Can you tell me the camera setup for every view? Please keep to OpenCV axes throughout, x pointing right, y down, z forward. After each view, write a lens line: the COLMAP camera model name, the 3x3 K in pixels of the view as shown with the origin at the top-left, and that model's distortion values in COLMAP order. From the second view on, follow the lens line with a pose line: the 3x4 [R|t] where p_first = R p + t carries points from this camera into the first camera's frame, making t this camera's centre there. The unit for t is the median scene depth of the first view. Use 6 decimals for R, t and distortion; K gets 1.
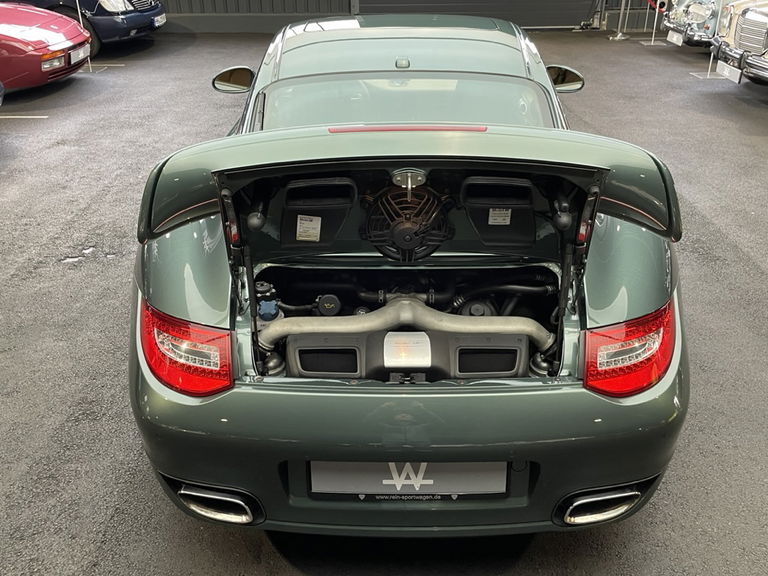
lens RADIAL K [[693.5, 0, 378.0], [0, 693.5, 274.7], [0, 0, 1]] dist [0.044471, -0.051144]
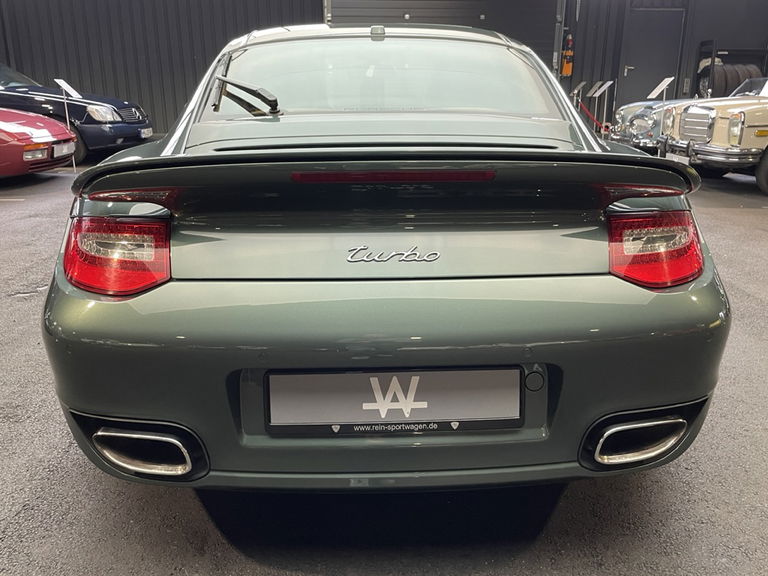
lens RADIAL K [[647.8, 0, 385.6], [0, 647.8, 280.8], [0, 0, 1]] dist [0.076954, -0.100501]
pose [[0.998665, -0.007518, 0.051102, -0.003462], [0.017188, 0.981337, -0.191524, 0.278204], [-0.048708, 0.192146, 0.980157, 0.240184]]
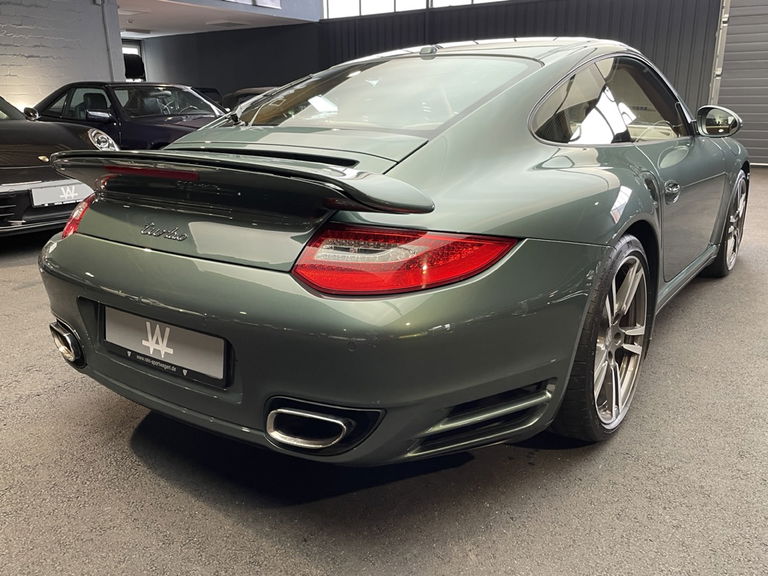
lens RADIAL K [[647.8, 0, 385.6], [0, 647.8, 288.6], [0, 0, 1]] dist [0.076954, -0.100501]
pose [[0.820342, 0.157158, -0.549854, 0.778857], [-0.260374, 0.958701, -0.114445, 0.220808], [0.509160, 0.237052, 0.827383, 0.325564]]
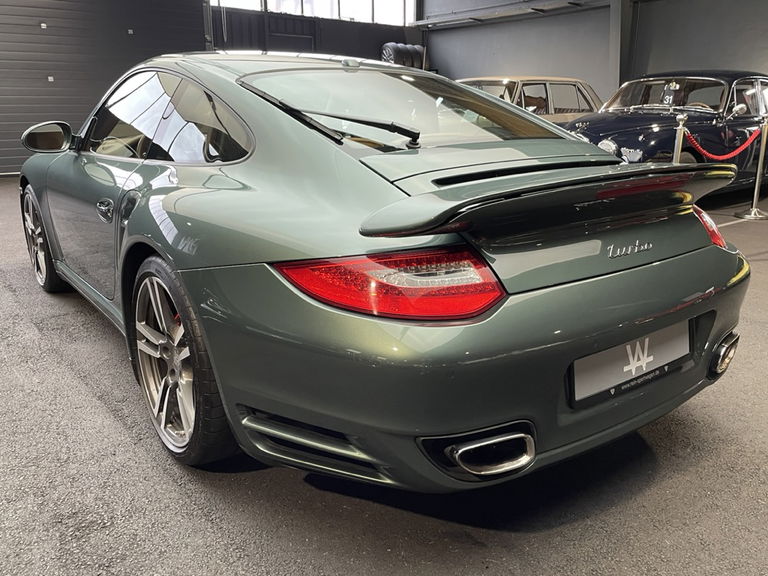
lens RADIAL K [[647.8, 0, 383.1], [0, 647.8, 288.6], [0, 0, 1]] dist [0.076954, -0.100501]
pose [[0.792653, -0.159576, 0.588419, -0.741184], [0.276592, 0.954224, -0.113813, 0.184379], [-0.543321, 0.252966, 0.800506, 0.379880]]
